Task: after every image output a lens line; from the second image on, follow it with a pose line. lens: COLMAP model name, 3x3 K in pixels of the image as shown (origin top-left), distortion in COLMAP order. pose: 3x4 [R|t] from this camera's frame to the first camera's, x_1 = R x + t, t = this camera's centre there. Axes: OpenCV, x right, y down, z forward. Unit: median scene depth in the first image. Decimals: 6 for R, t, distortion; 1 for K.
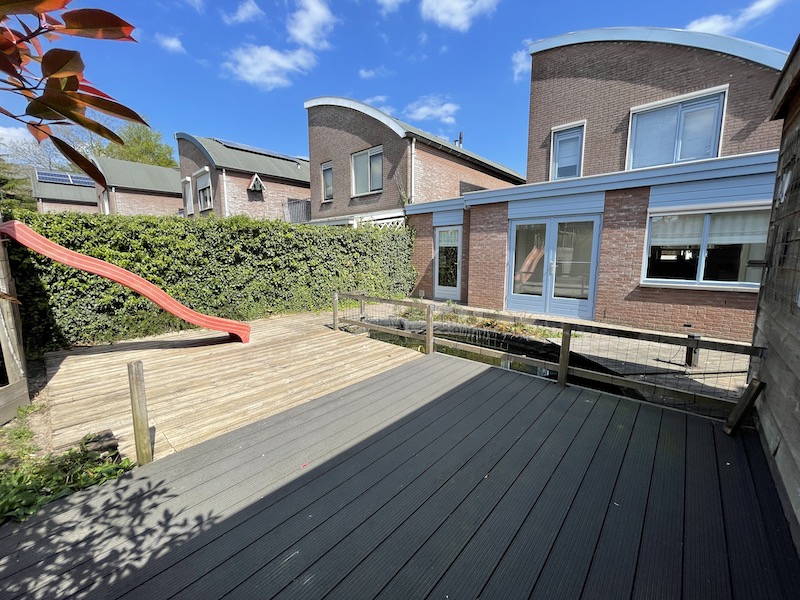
lens RADIAL K [[326.5, 0, 400.0], [0, 326.5, 300.0], [0, 0, 1]] dist [-0.000808, 0.000014]
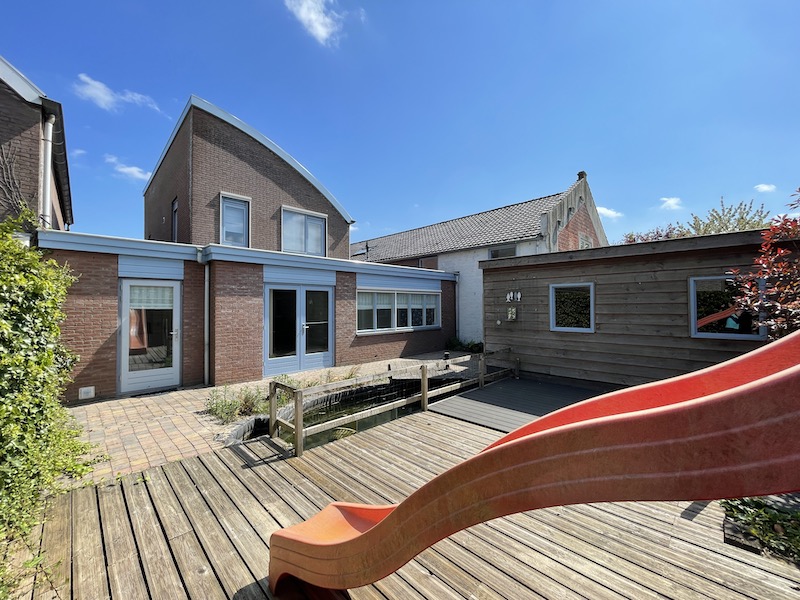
lens RADIAL K [[318.8, 0, 400.0], [0, 318.8, 300.0], [0, 0, 1]] dist [0.001008, 0.000055]
pose [[0.058916, 0.022365, 0.998012, -0.580263], [0.146278, 0.988764, -0.030793, -0.106479], [-0.987488, 0.147801, 0.054983, 0.554256]]
